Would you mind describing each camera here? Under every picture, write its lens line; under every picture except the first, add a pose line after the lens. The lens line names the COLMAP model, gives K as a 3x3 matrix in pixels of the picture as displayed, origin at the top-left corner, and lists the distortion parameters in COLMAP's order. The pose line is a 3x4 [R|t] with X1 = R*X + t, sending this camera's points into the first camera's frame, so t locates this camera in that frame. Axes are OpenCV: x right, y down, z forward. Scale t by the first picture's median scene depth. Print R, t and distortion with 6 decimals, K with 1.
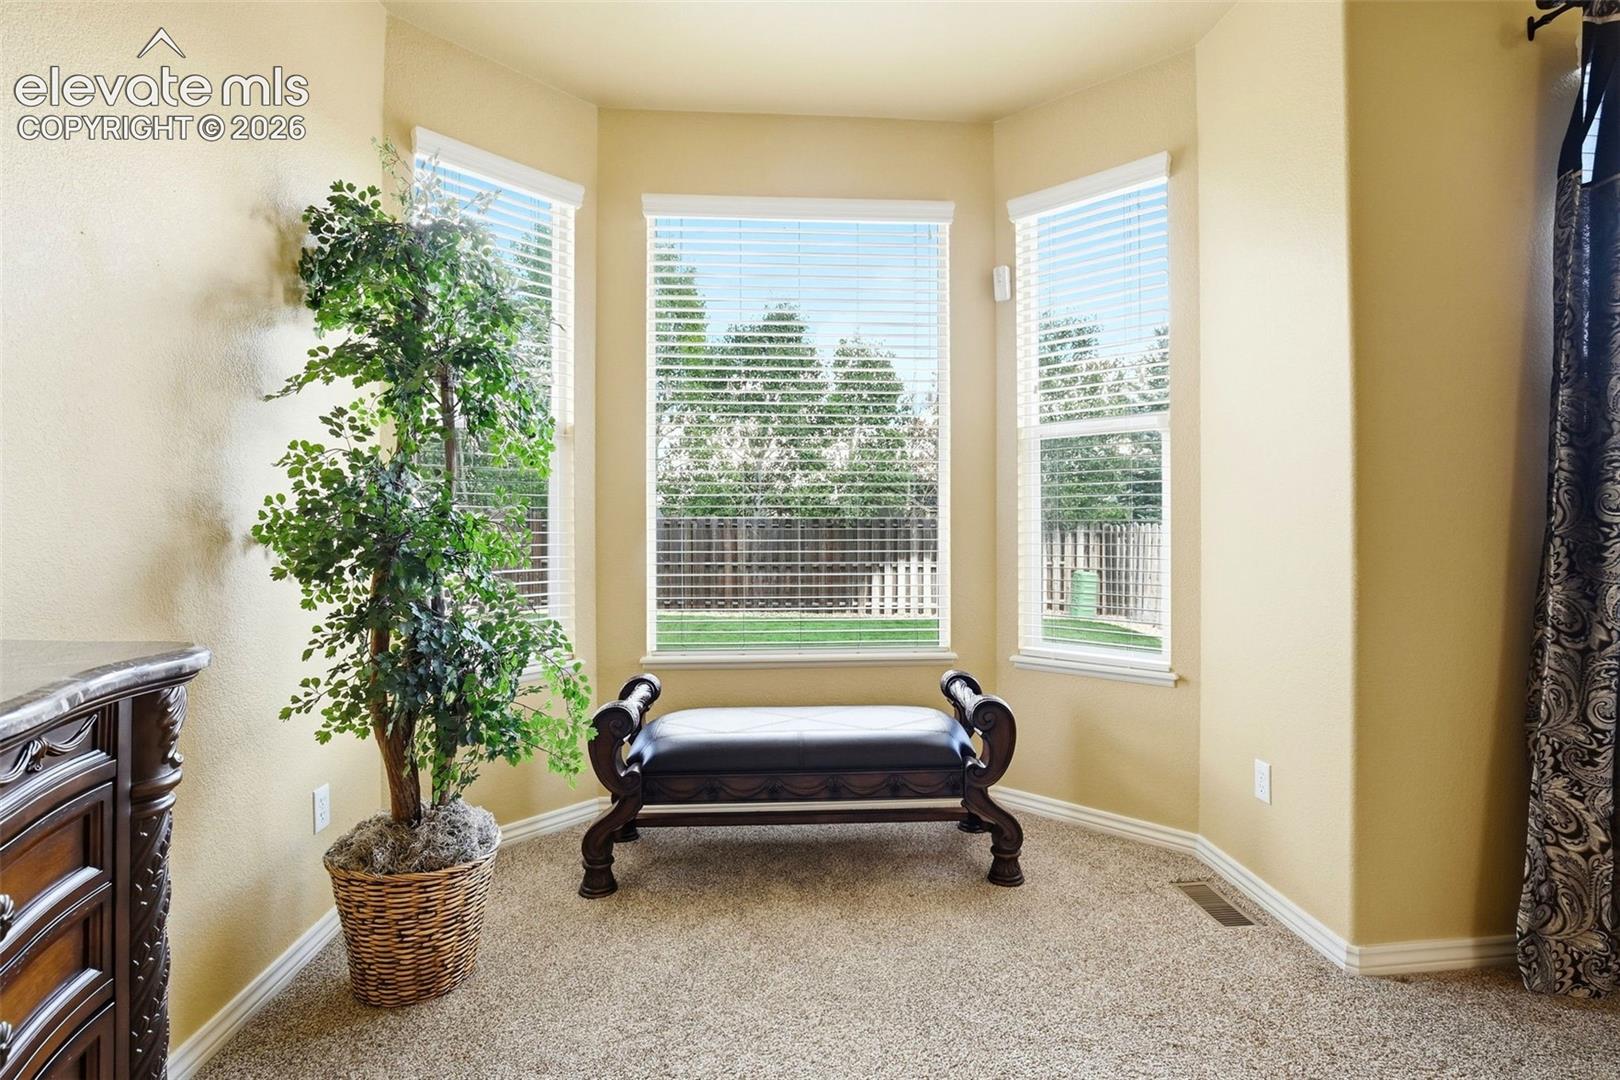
lens RADIAL K [[760.6, 0, 810.0], [0, 760.6, 528.4], [0, 0, 1]] dist [-0.018456, 0.000499]
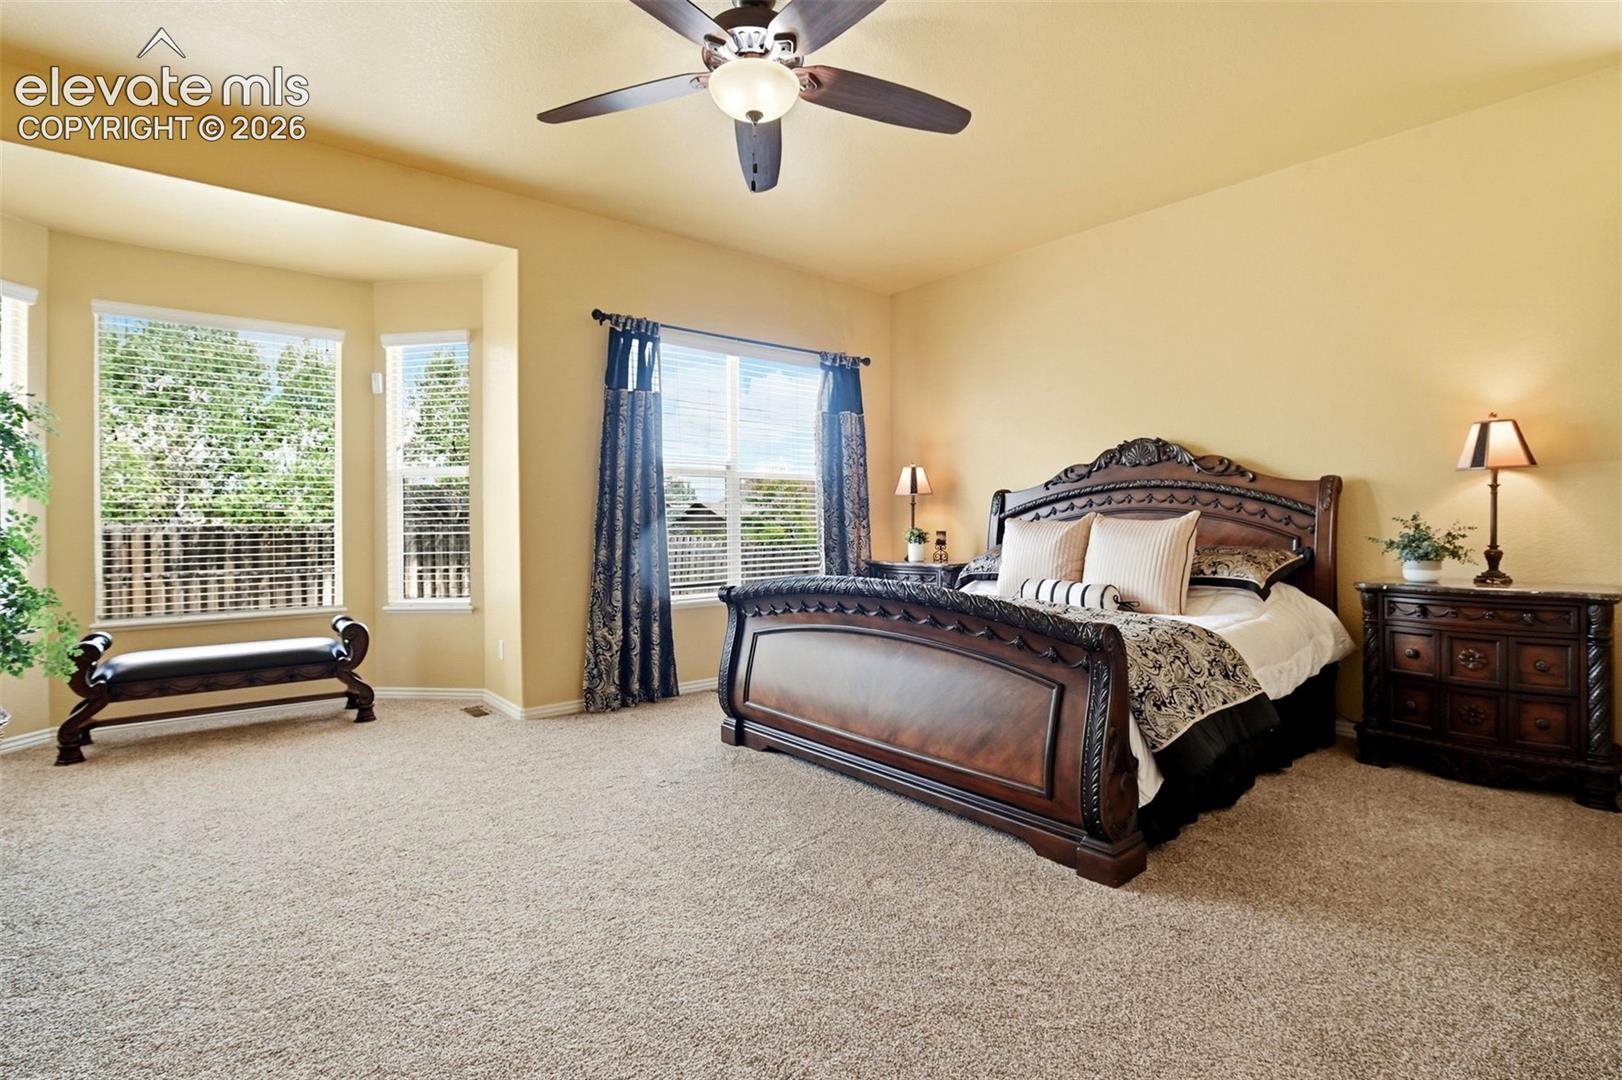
lens RADIAL K [[761.6, 0, 804.4], [0, 761.6, 518.1], [0, 0, 1]] dist [-0.018456, 0.000499]
pose [[0.807534, -0.003371, 0.589811, 0.036698], [0.013675, 0.999822, -0.013008, 0.008679], [-0.589662, 0.018570, 0.807436, -1.101132]]
